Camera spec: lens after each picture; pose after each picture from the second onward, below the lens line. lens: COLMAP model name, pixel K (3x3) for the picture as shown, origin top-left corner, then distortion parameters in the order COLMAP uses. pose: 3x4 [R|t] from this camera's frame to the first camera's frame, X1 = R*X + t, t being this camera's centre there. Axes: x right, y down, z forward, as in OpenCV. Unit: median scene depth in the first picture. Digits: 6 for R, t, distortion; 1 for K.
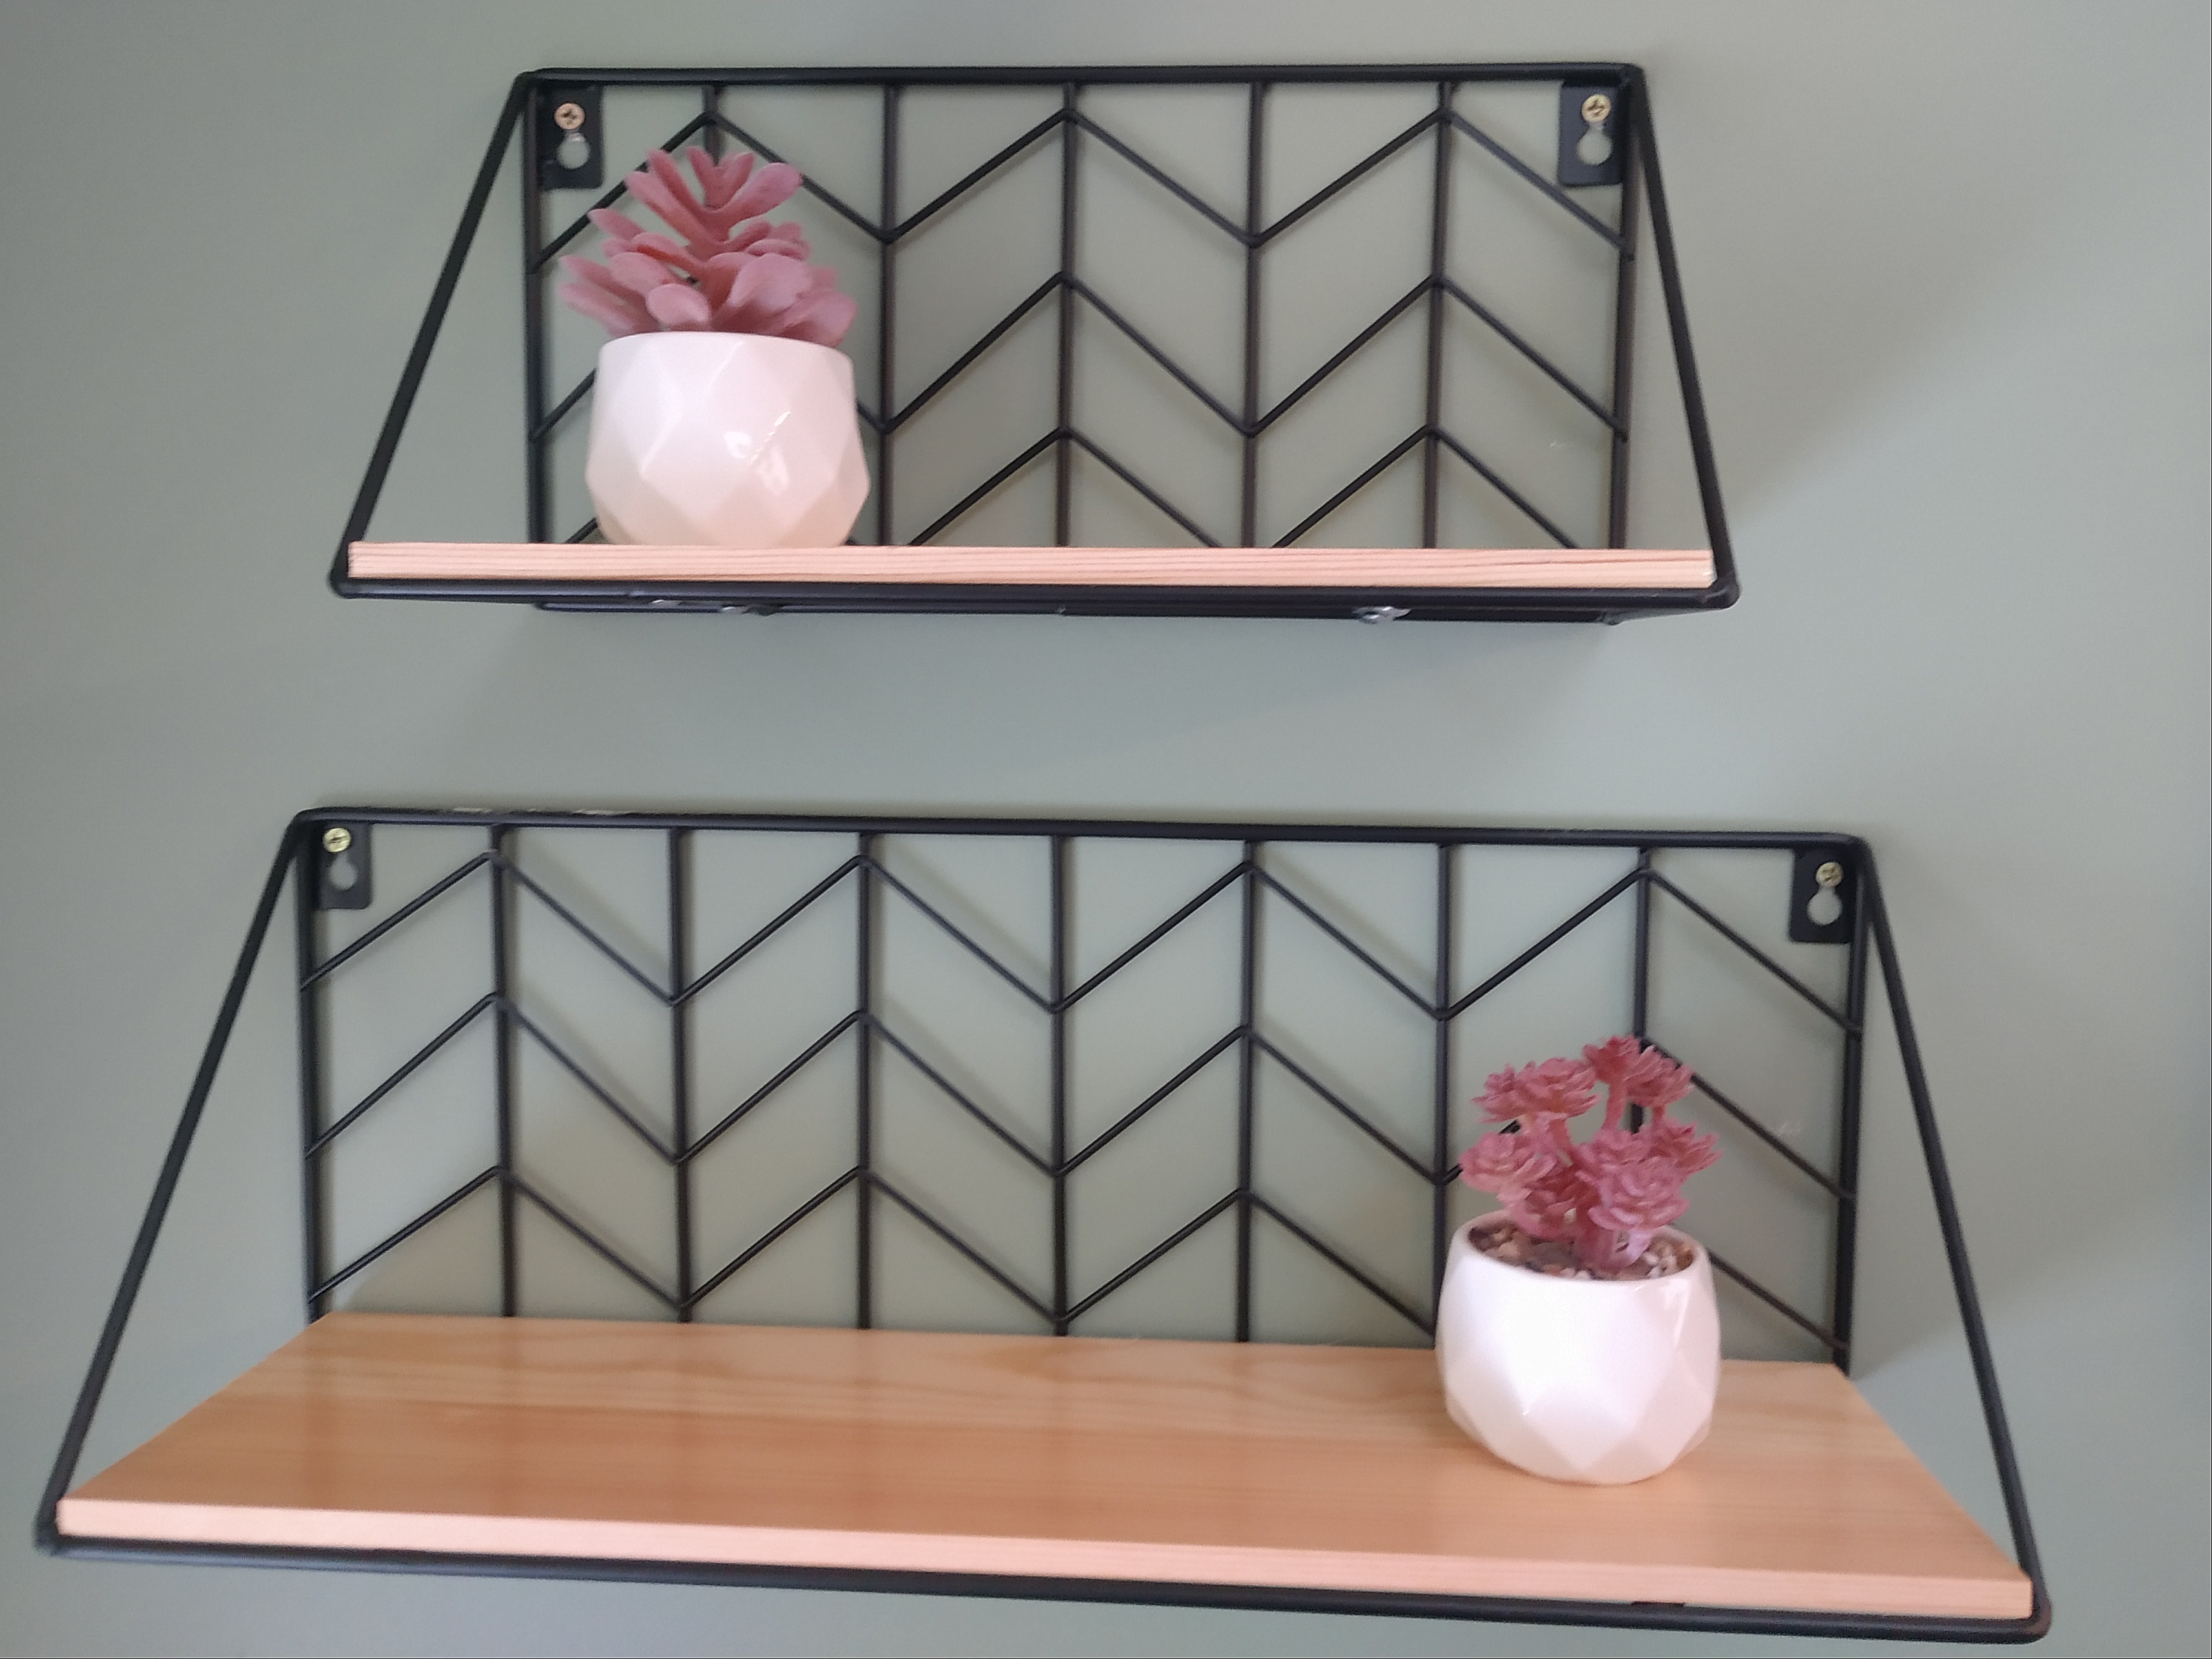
lens RADIAL K [[1715.1, 0, 1100.5], [0, 1715.1, 839.9], [0, 0, 1]] dist [0.014691, 0.001358]
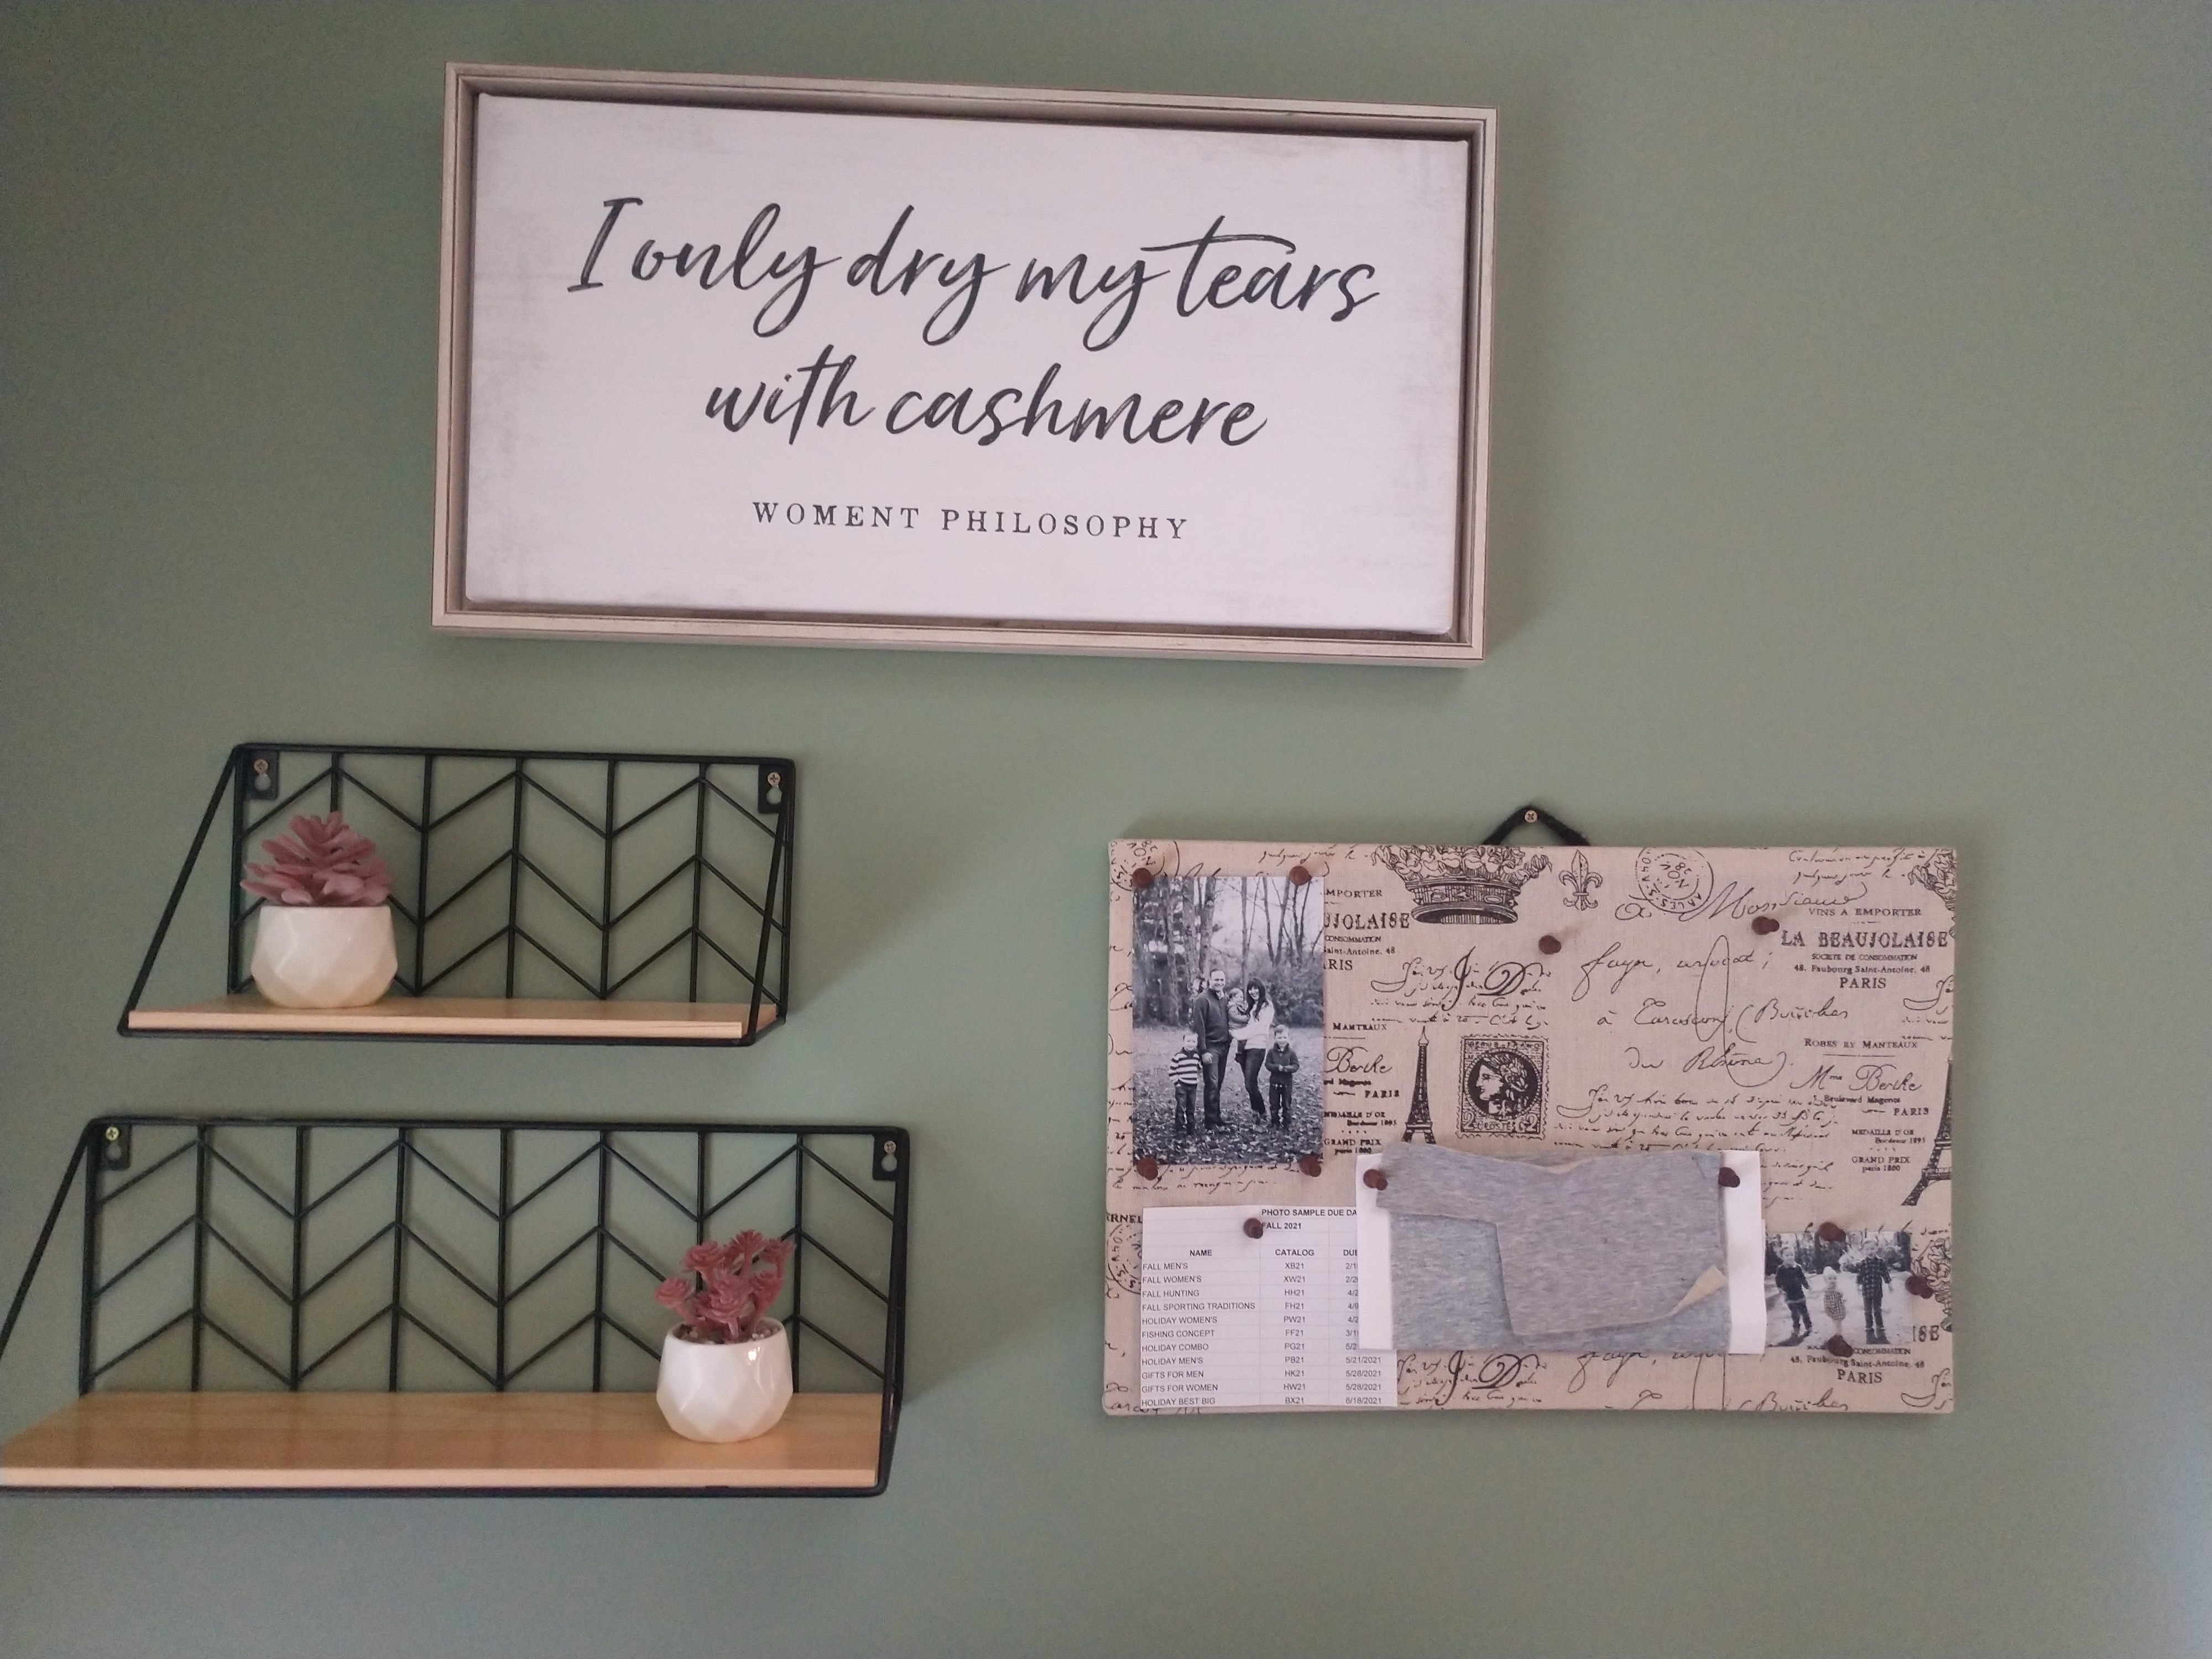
lens RADIAL K [[1715.1, 0, 1129.8], [0, 1715.1, 833.3], [0, 0, 1]] dist [0.014691, 0.001358]
pose [[0.992978, 0.012433, 0.117647, 0.455132], [-0.000758, 0.995110, -0.098770, -0.147325], [-0.118300, 0.097987, 0.988131, -1.075139]]
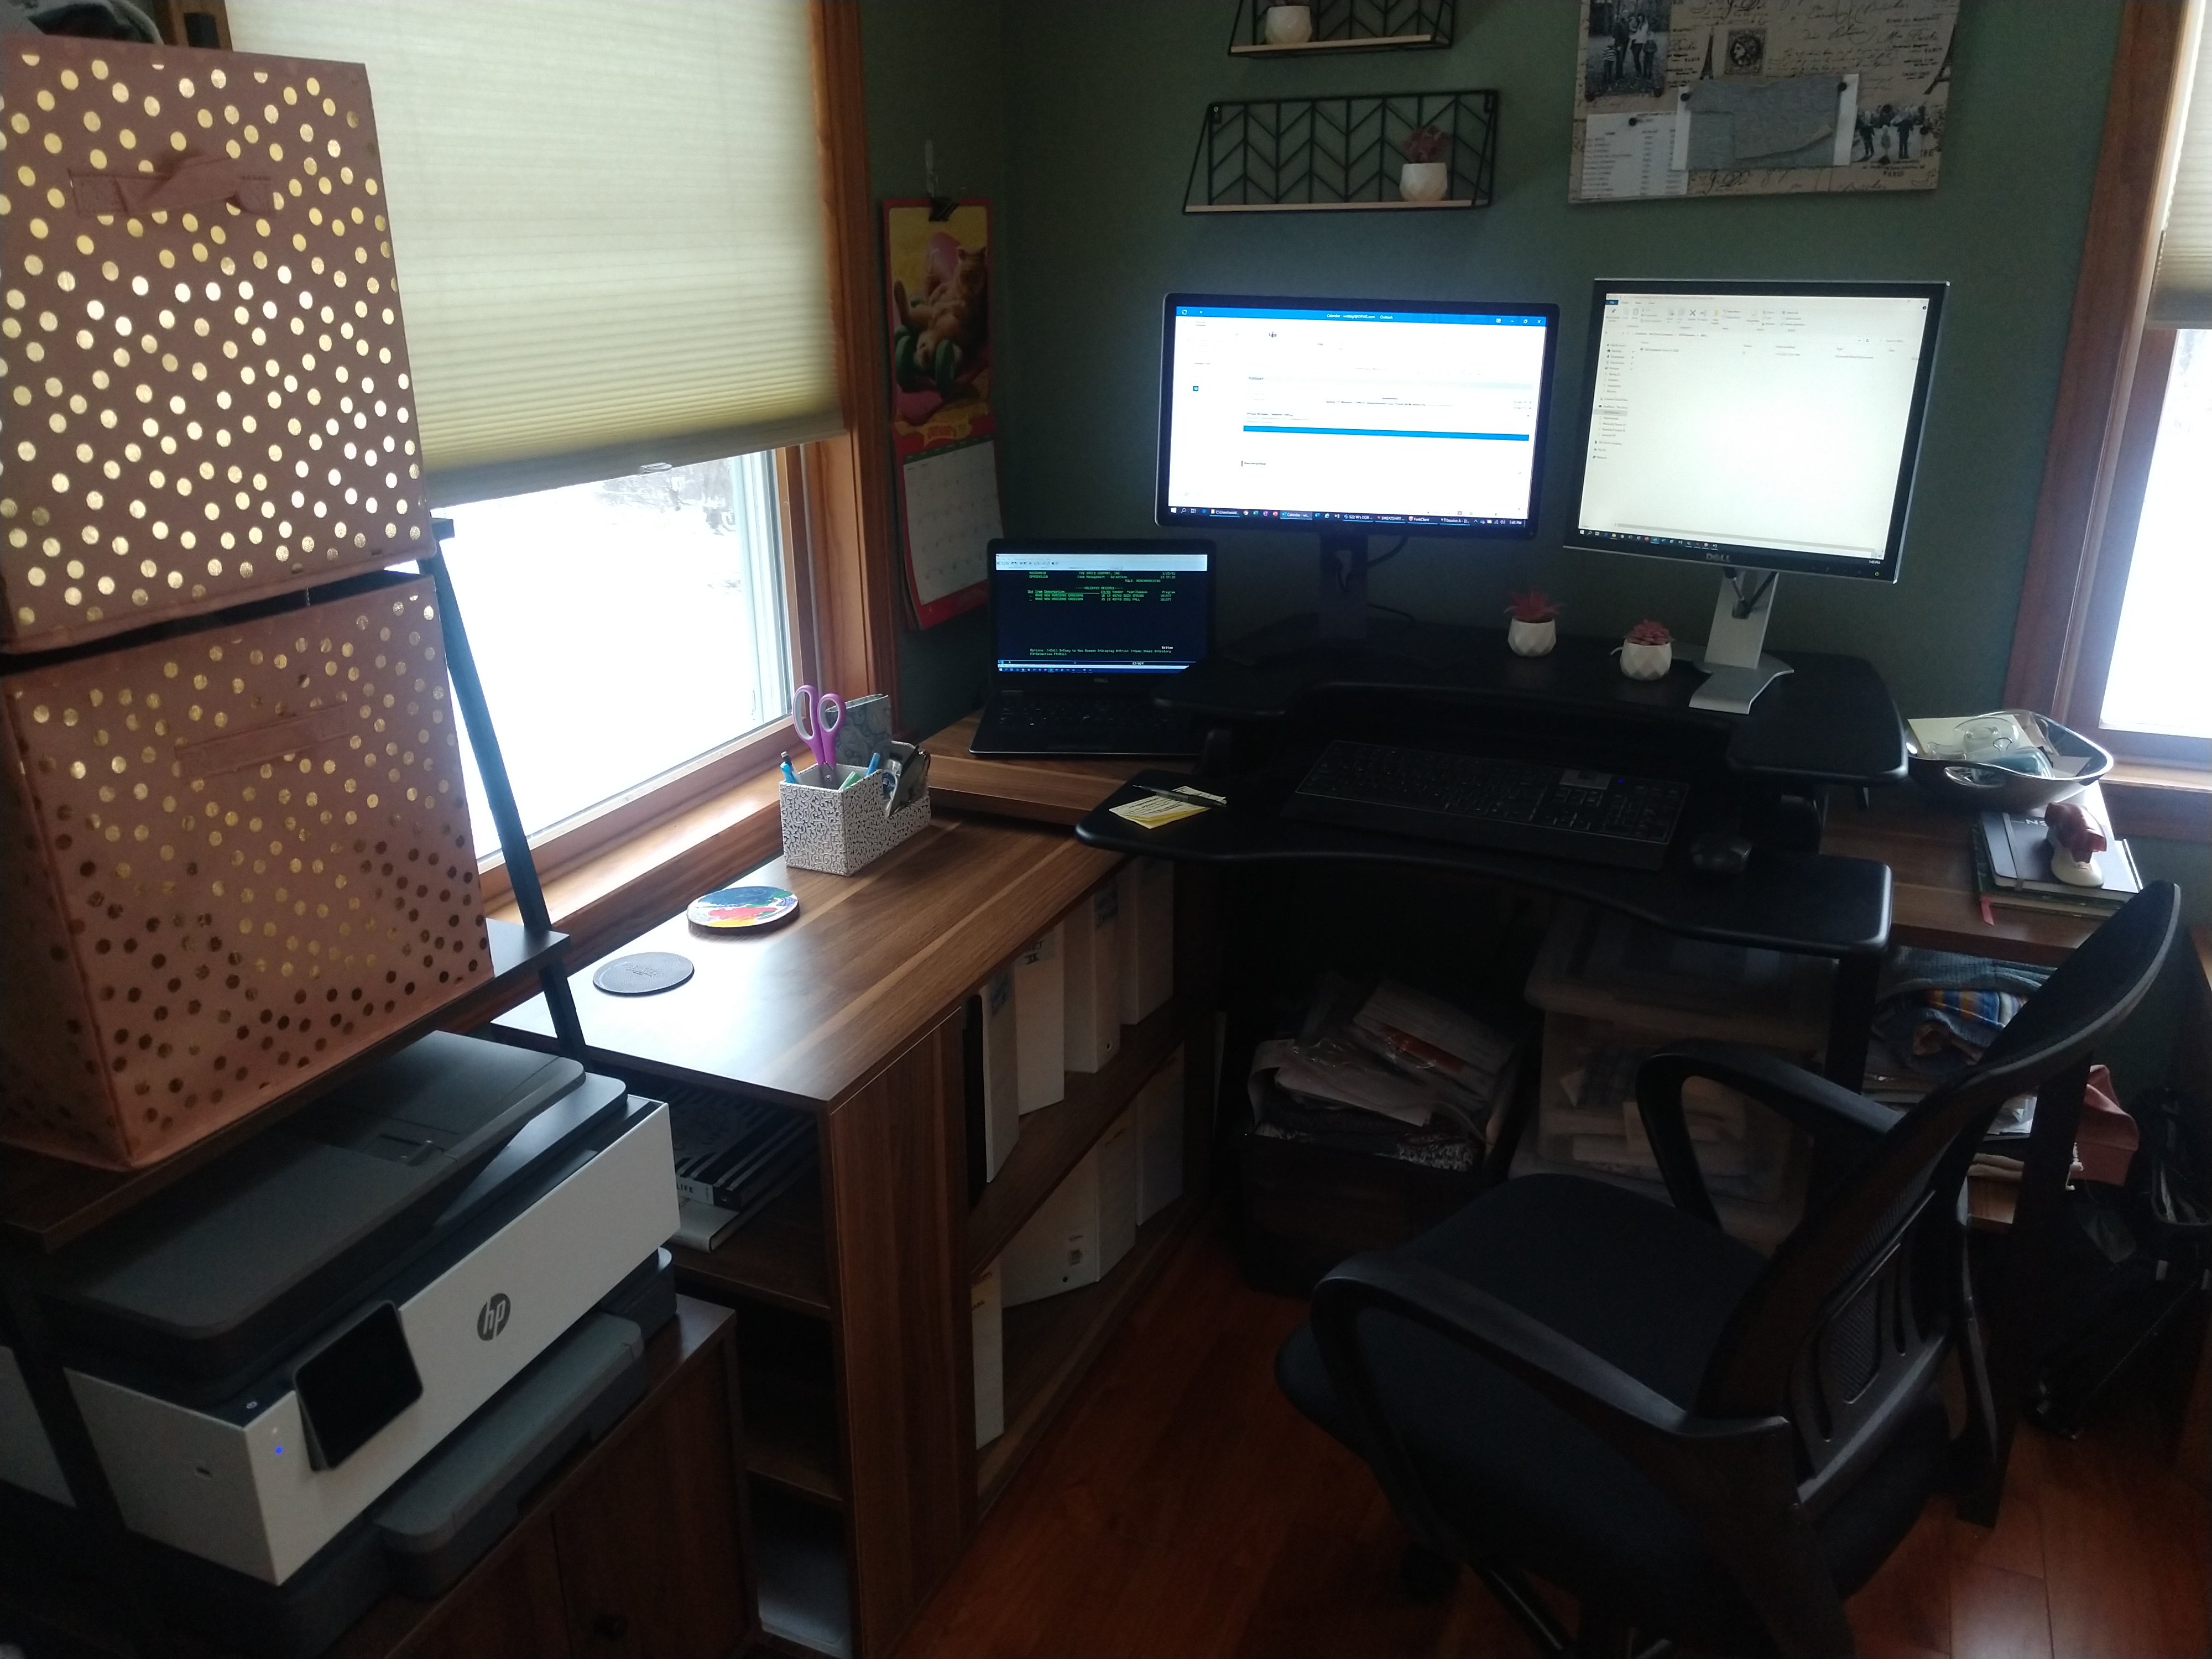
lens RADIAL K [[1715.1, 0, 1111.1], [0, 1715.1, 837.1], [0, 0, 1]] dist [0.014691, 0.001358]
pose [[0.941998, 0.088590, -0.323716, 1.212951], [-0.000287, 0.964746, 0.263184, 0.801456], [0.335619, -0.247826, 0.908814, -4.659530]]
